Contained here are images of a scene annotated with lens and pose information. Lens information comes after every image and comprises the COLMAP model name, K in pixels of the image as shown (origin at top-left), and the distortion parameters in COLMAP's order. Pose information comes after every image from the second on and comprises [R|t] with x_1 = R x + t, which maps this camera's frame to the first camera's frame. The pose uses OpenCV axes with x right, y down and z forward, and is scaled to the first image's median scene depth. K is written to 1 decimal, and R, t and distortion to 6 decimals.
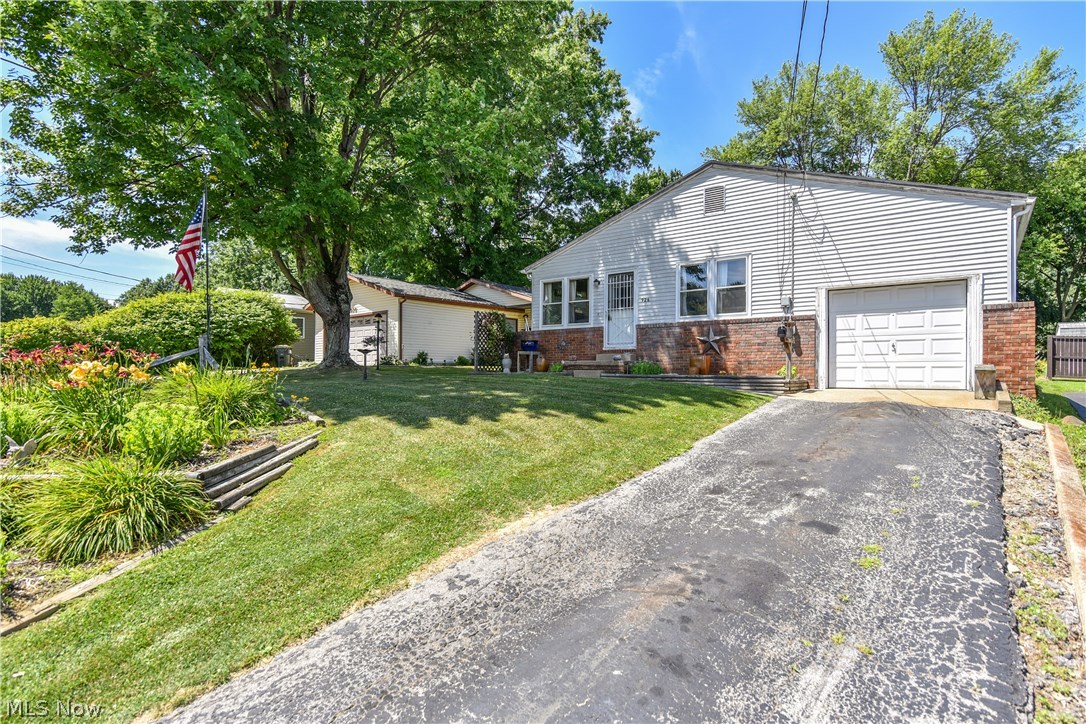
lens RADIAL K [[576.7, 0, 534.4], [0, 576.7, 367.0], [0, 0, 1]] dist [-0.003494, -0.002862]
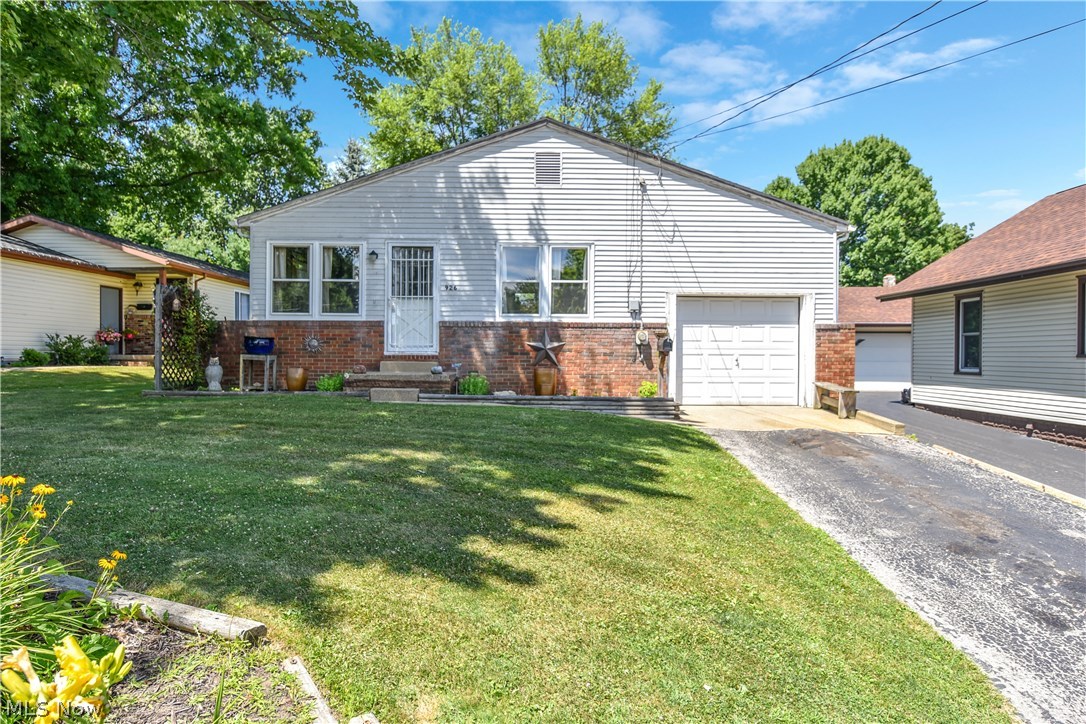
lens RADIAL K [[654.0, 0, 543.2], [0, 654.0, 367.0], [0, 0, 1]] dist [-0.006294, 0.001219]
pose [[0.771075, -0.008097, 0.636693, -0.276437], [-0.011174, 0.999593, 0.026244, -0.044490], [-0.636647, -0.027350, 0.770671, 0.324360]]
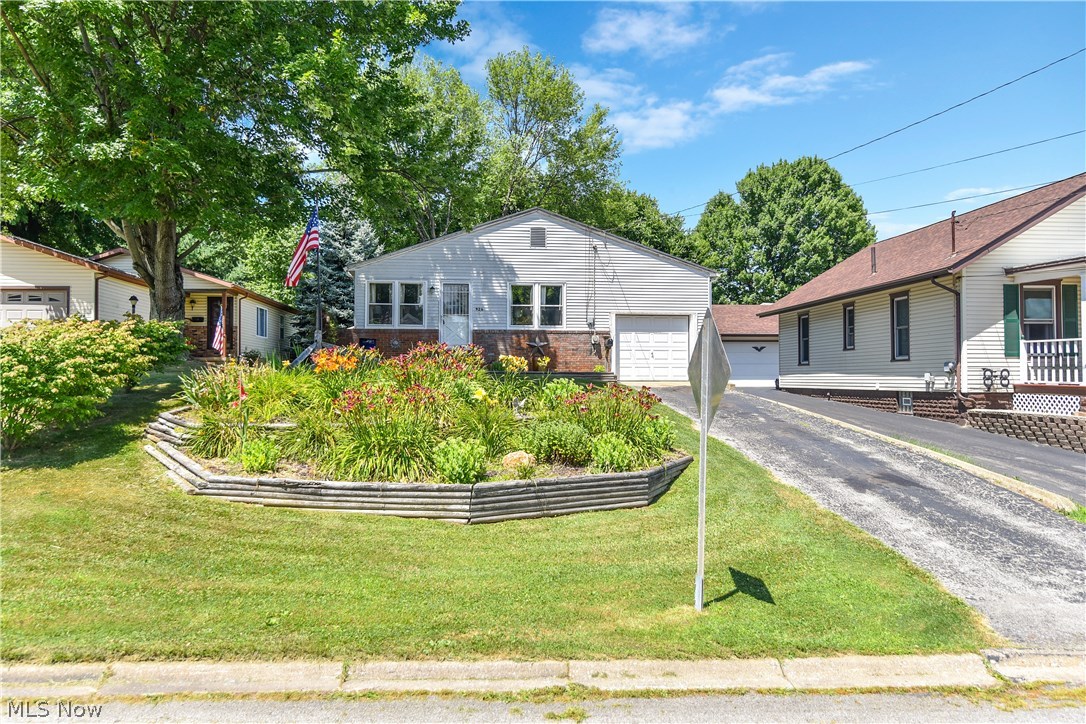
lens RADIAL K [[827.9, 0, 546.1], [0, 827.9, 360.7], [0, 0, 1]] dist [0.004091, -0.000130]
pose [[0.701335, 0.017141, 0.712625, -1.049343], [-0.007459, 0.999833, -0.016708, 0.019937], [-0.712793, 0.006402, 0.701346, -0.335326]]
